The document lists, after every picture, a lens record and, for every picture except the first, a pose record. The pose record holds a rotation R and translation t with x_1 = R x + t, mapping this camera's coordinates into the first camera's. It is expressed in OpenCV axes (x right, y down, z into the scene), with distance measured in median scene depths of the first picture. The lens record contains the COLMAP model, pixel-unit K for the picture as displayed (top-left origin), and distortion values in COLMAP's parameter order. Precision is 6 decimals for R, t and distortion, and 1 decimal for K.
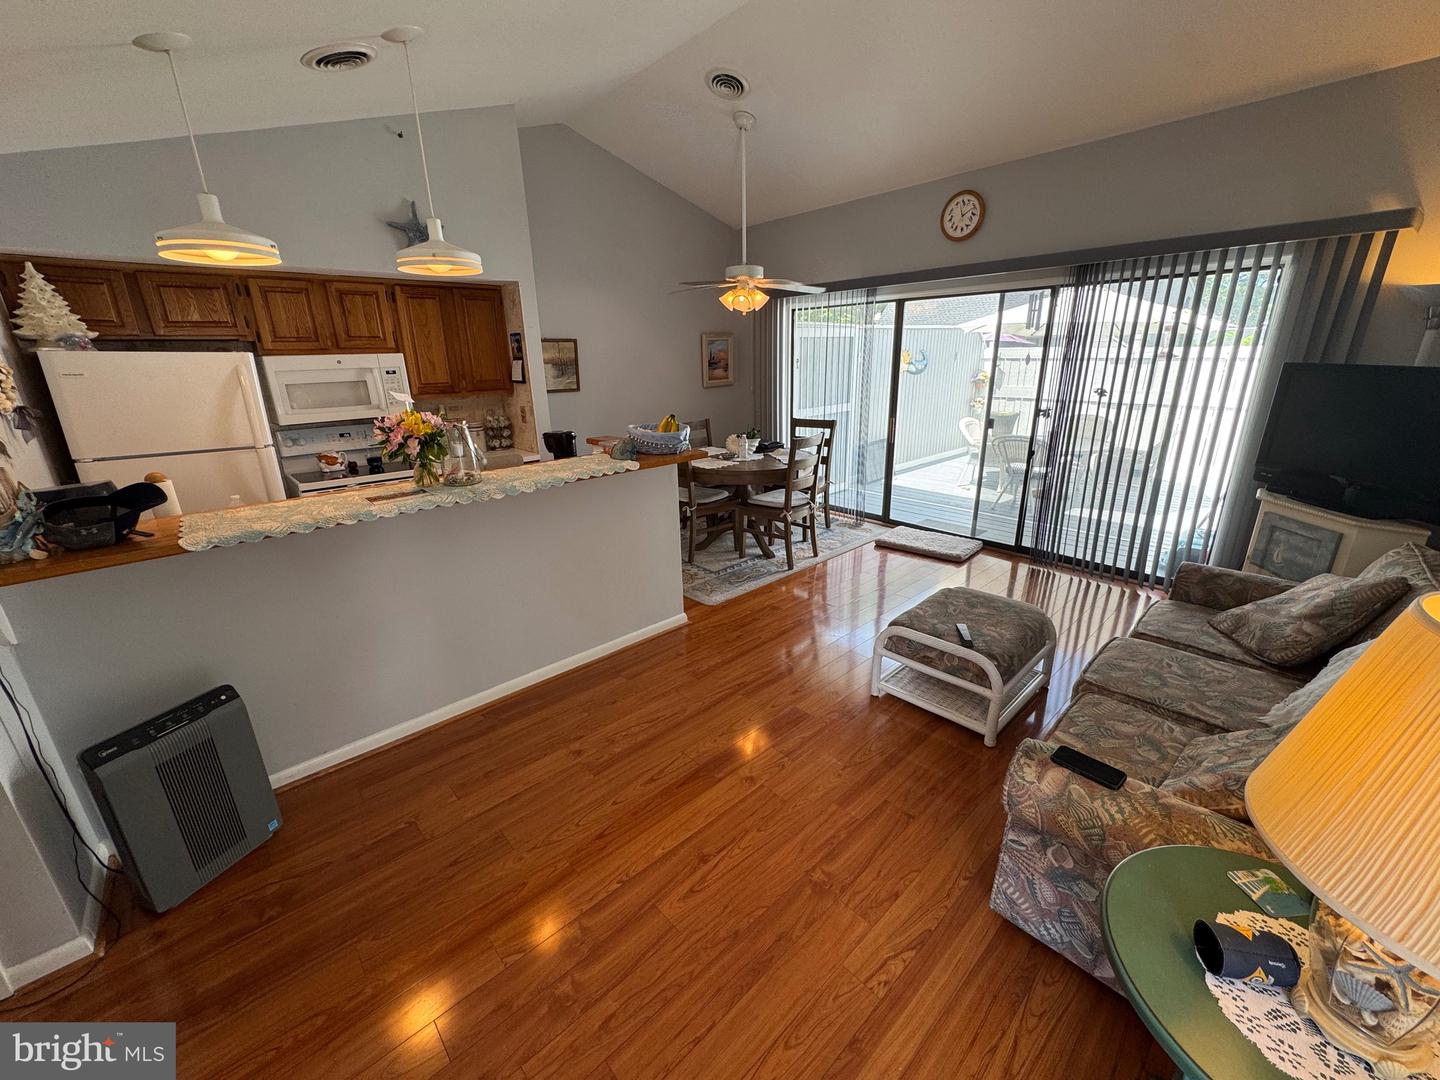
lens RADIAL K [[574.1, 0, 720.0], [0, 574.1, 540.0], [0, 0, 1]] dist [-0.002367, 0.000155]
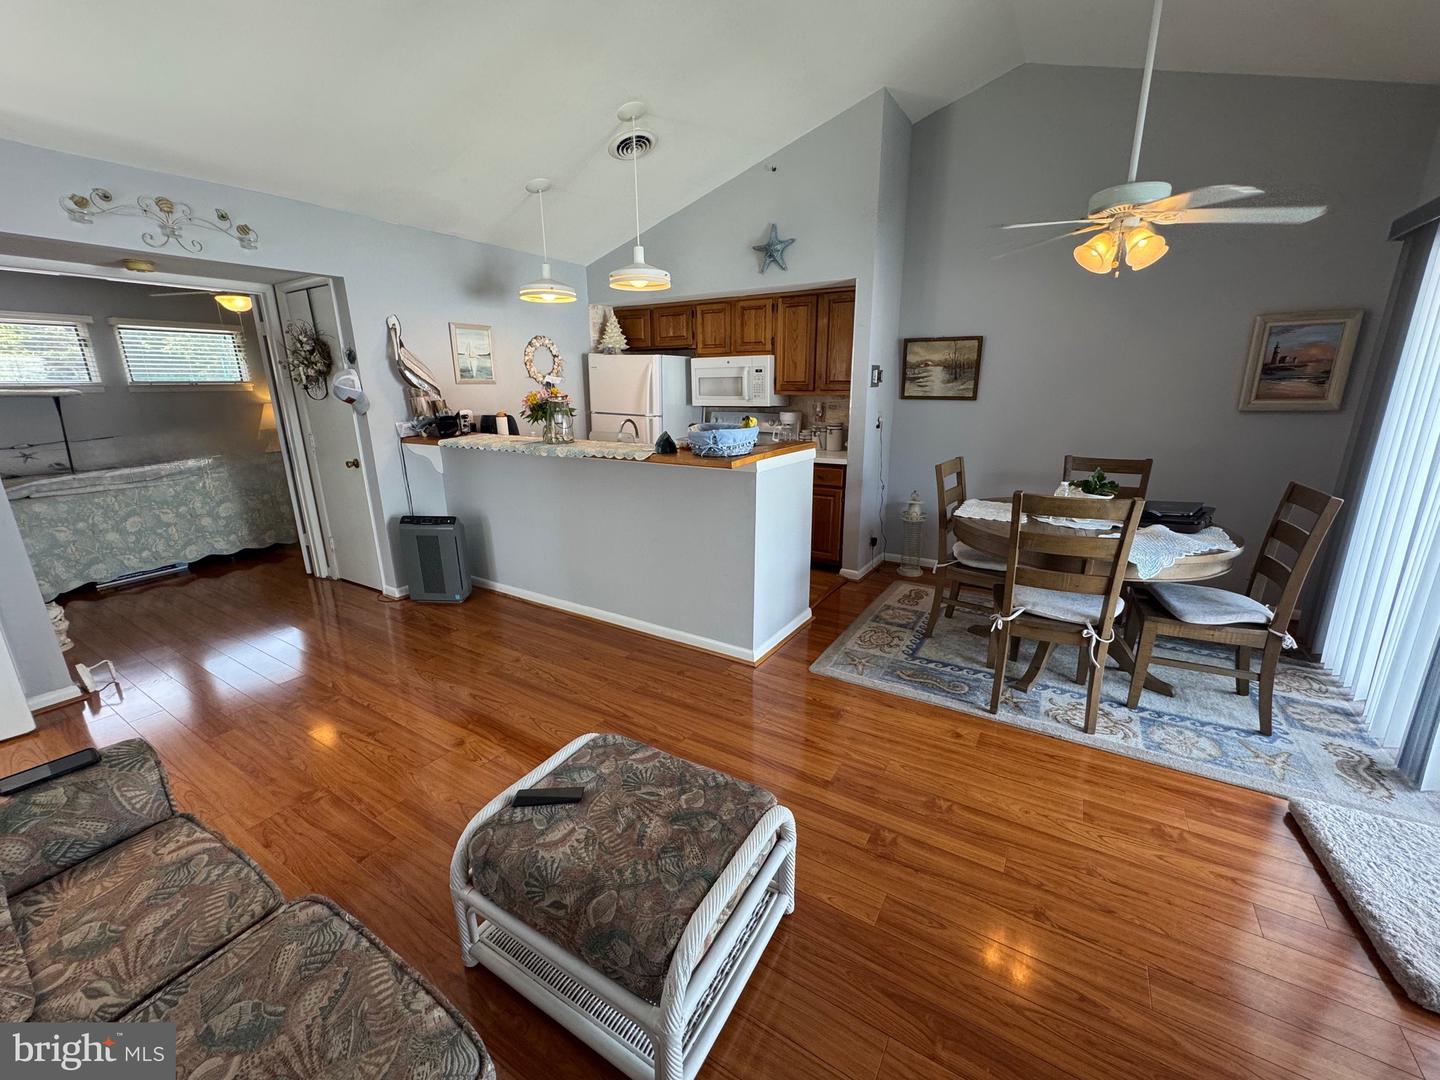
lens RADIAL K [[574.1, 0, 720.0], [0, 574.1, 540.0], [0, 0, 1]] dist [-0.002367, 0.000155]
pose [[0.269187, 0.274262, -0.923211, 0.641529], [-0.298703, 0.935099, 0.190699, -0.167834], [0.915595, 0.224432, 0.333640, 0.612107]]
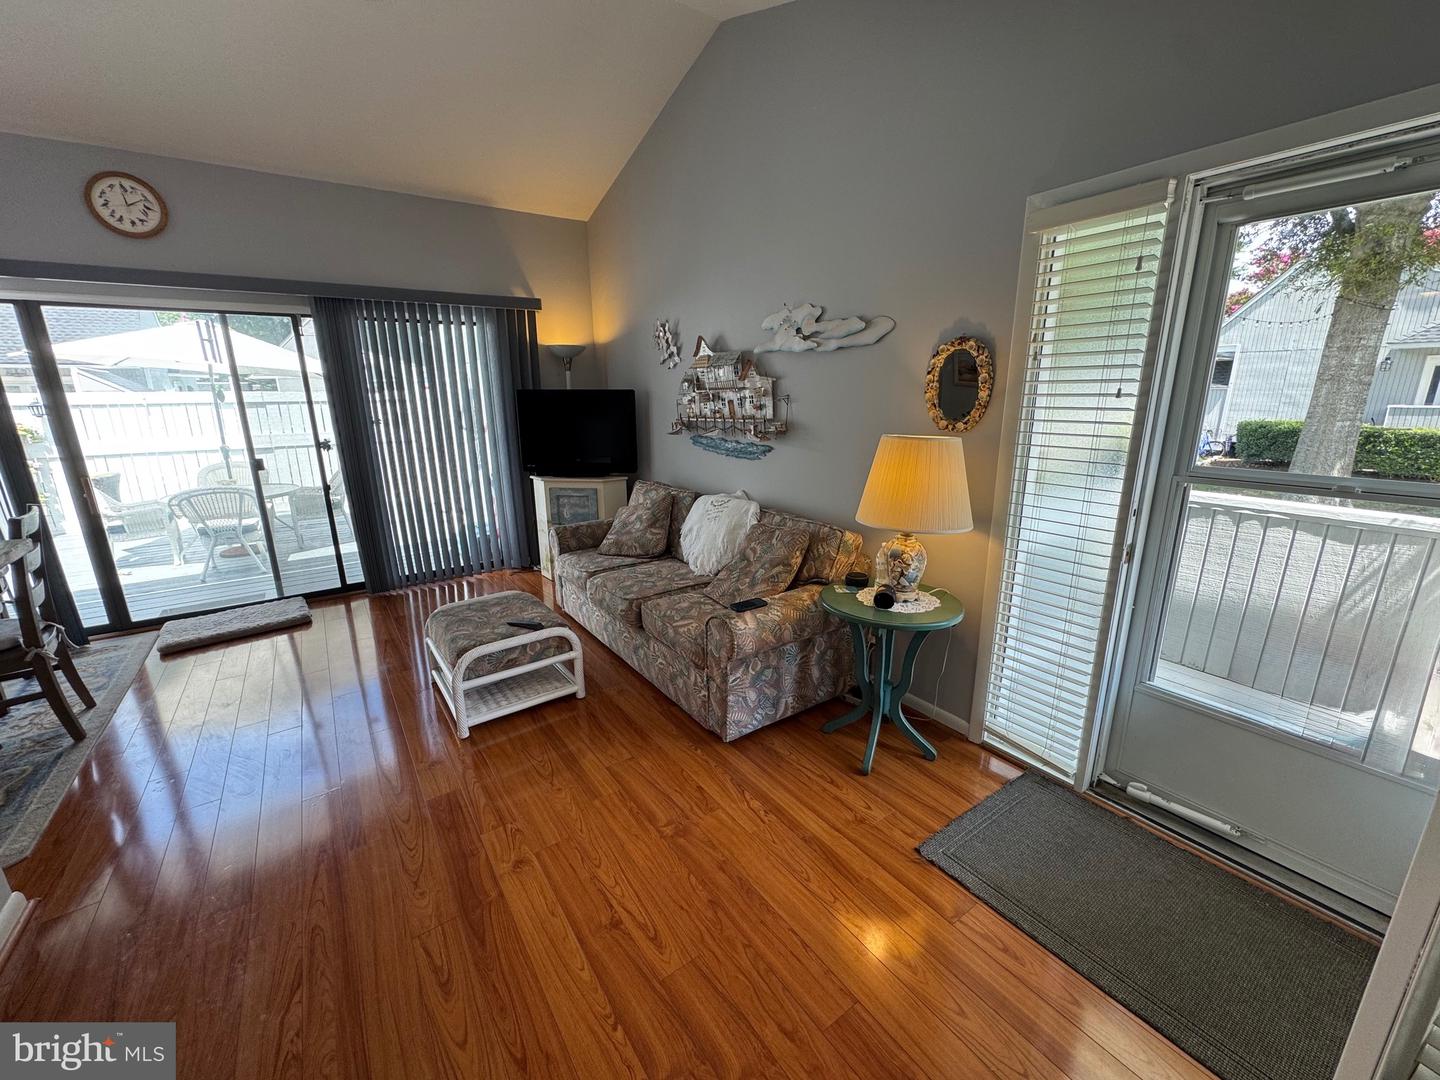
lens RADIAL K [[574.1, 0, 720.0], [0, 574.1, 540.0], [0, 0, 1]] dist [-0.002367, 0.000155]
pose [[0.129794, -0.230773, 0.964312, -0.360680], [0.318149, 0.930809, 0.179933, -0.040996], [-0.939114, 0.283441, 0.194233, 0.270818]]
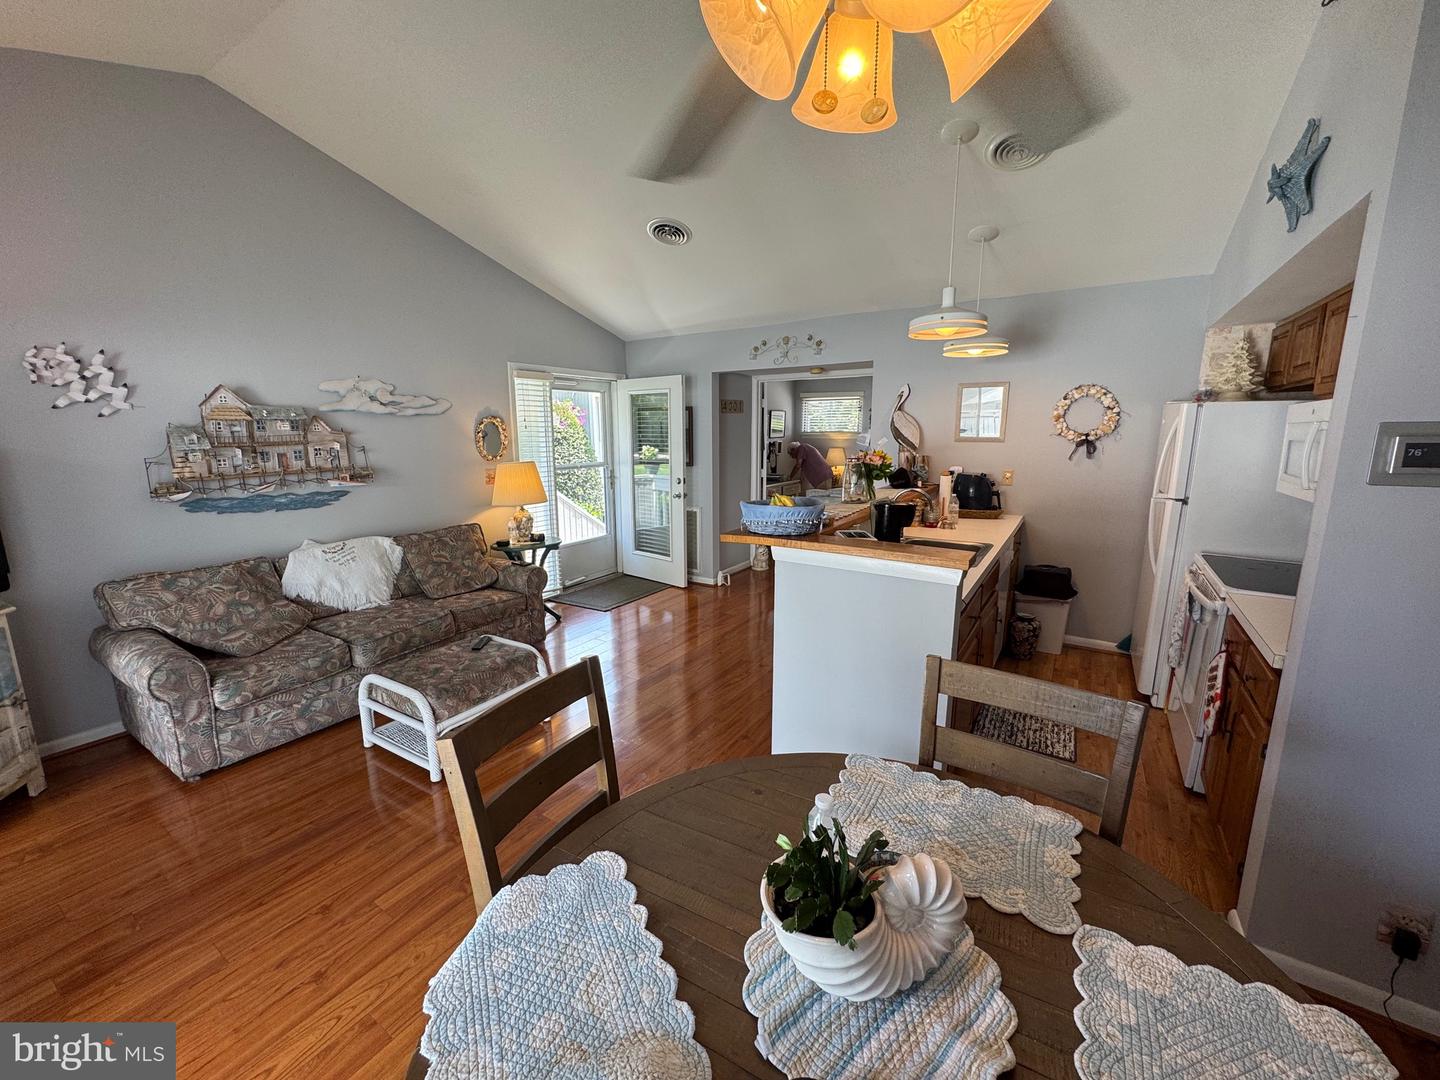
lens RADIAL K [[574.1, 0, 720.0], [0, 574.1, 540.0], [0, 0, 1]] dist [-0.002367, 0.000155]
pose [[-0.965391, 0.074685, -0.249885, 0.150267], [-0.056622, 0.875251, 0.480343, -0.442115], [0.254586, 0.477868, -0.840731, 1.397423]]
